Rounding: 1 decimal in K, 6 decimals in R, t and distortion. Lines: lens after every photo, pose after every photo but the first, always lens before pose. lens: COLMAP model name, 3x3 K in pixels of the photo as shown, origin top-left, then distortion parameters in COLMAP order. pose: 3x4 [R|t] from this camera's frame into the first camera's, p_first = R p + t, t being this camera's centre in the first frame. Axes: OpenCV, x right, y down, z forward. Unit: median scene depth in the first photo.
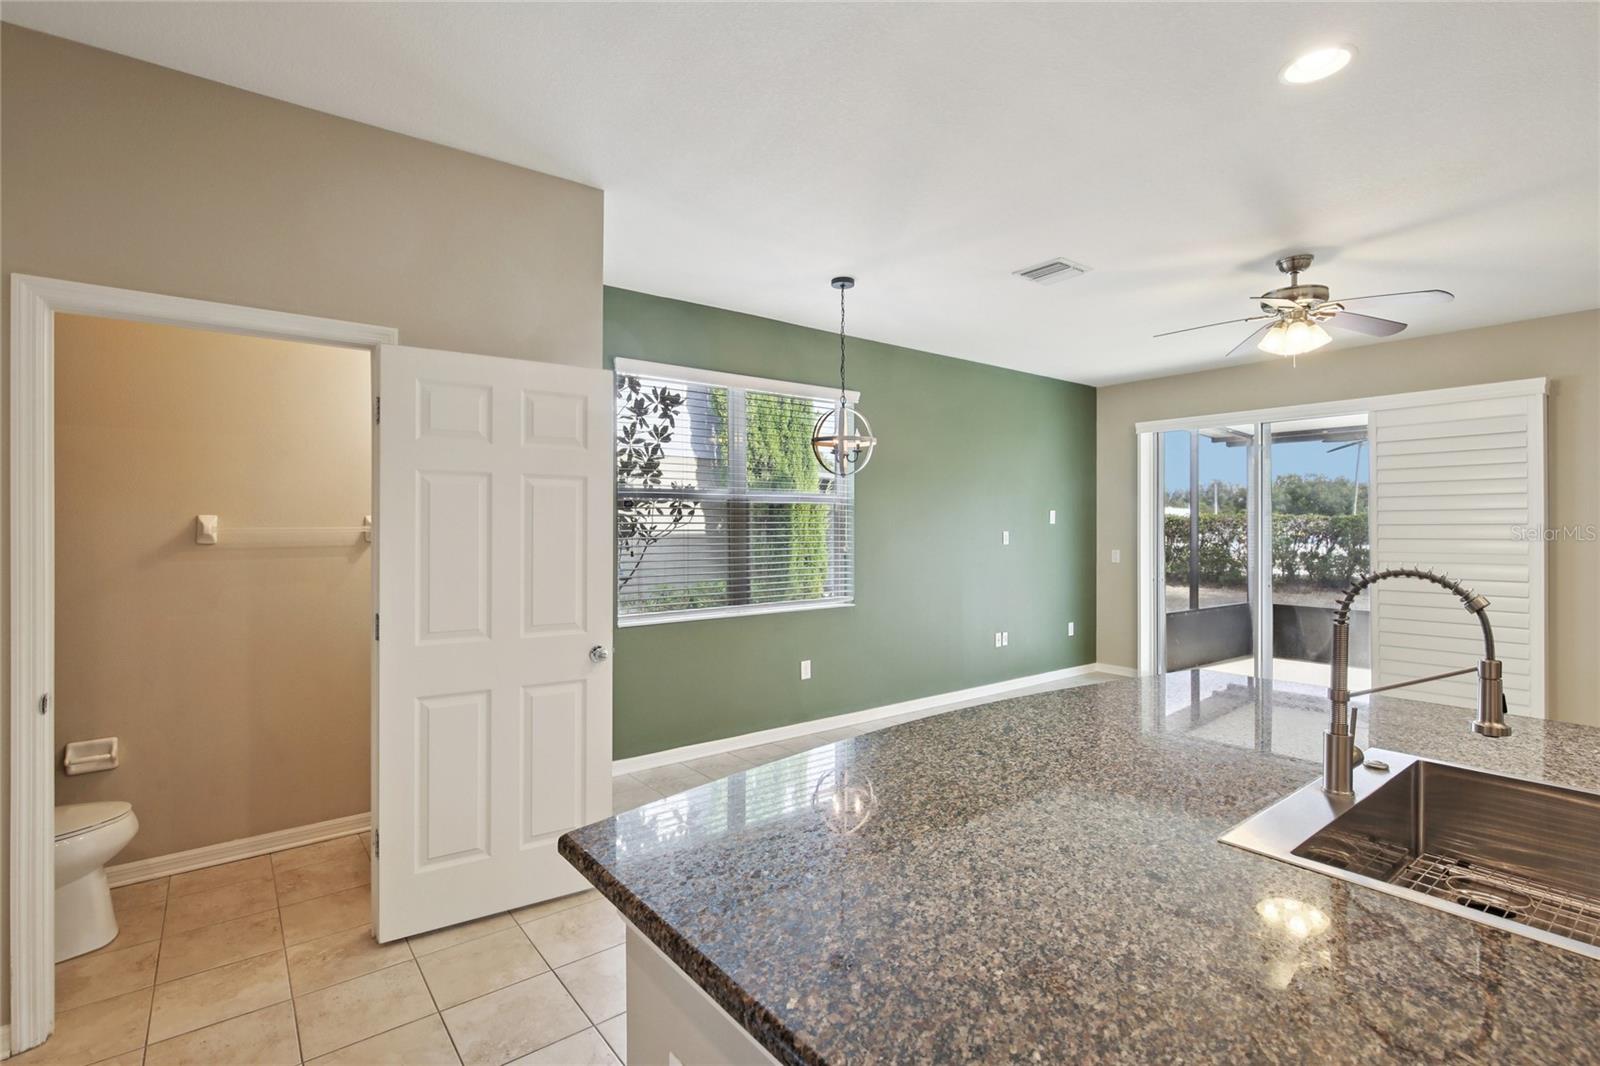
lens RADIAL K [[743.7, 0, 795.2], [0, 743.7, 523.3], [0, 0, 1]] dist [-0.003197, 0.000465]
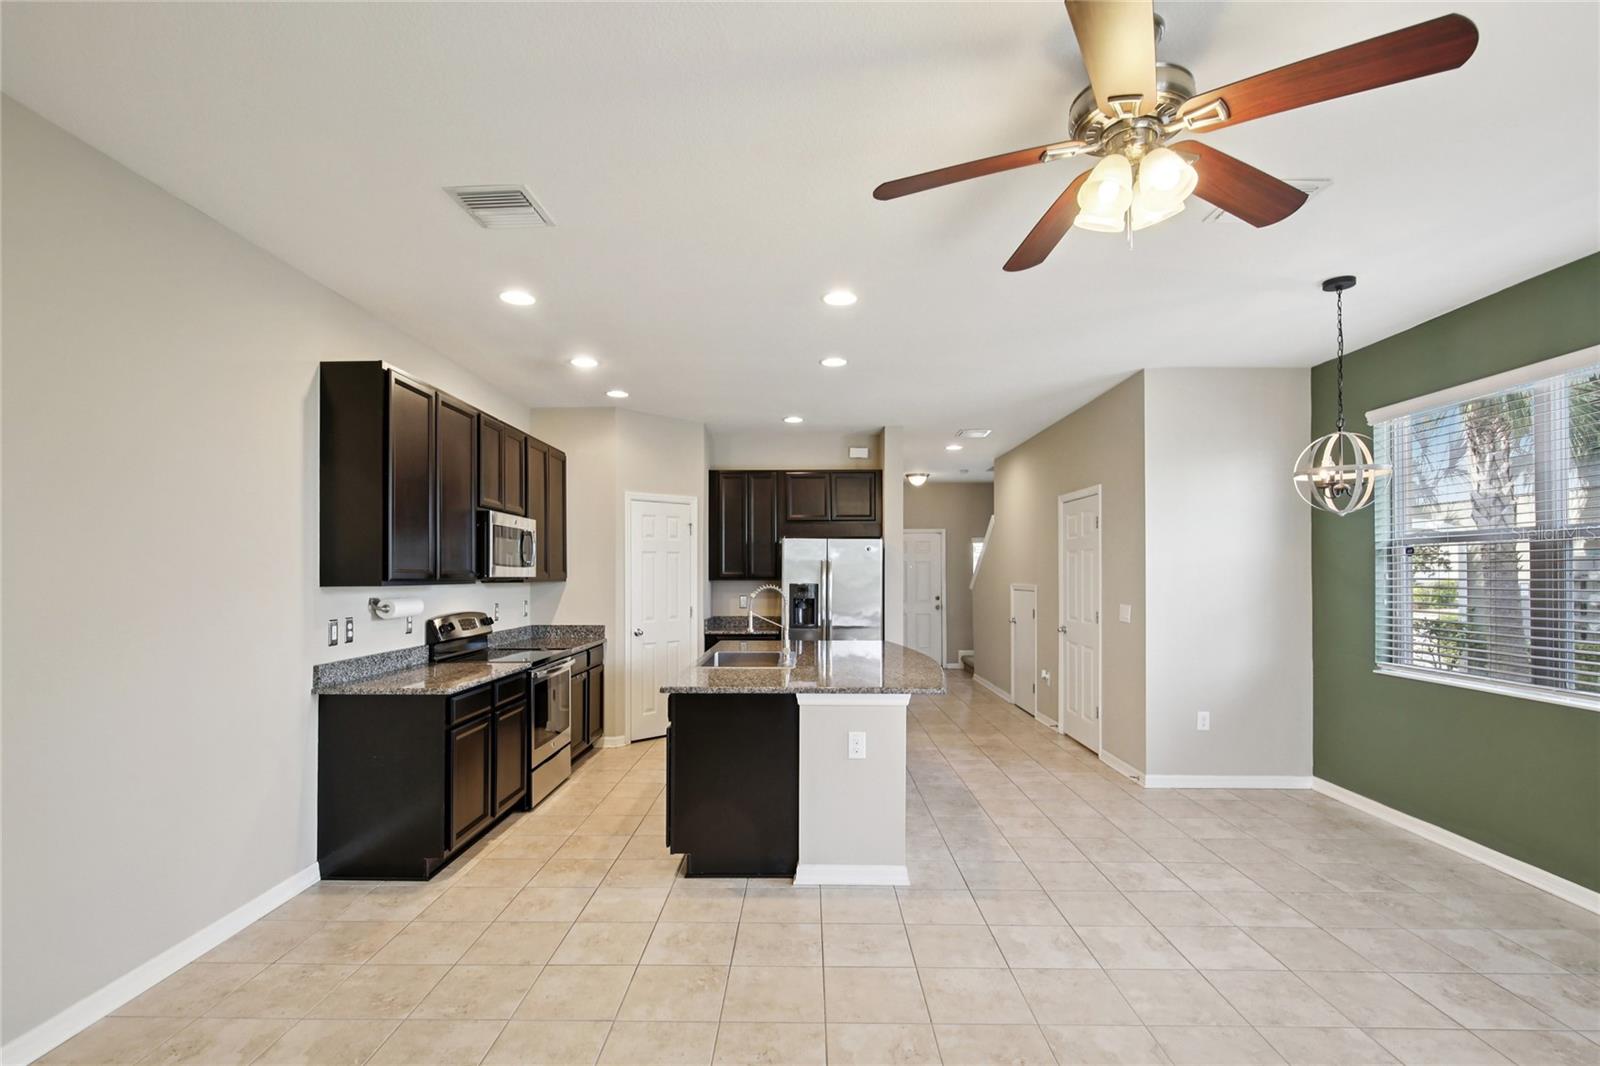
lens RADIAL K [[743.7, 0, 791.8], [0, 743.7, 576.6], [0, 0, 1]] dist [-0.003197, 0.000465]
pose [[-0.629514, 0.002376, -0.776986, 1.094894], [0.001741, 0.999997, 0.001648, 0.004788], [0.776987, -0.000315, -0.629516, 1.043012]]
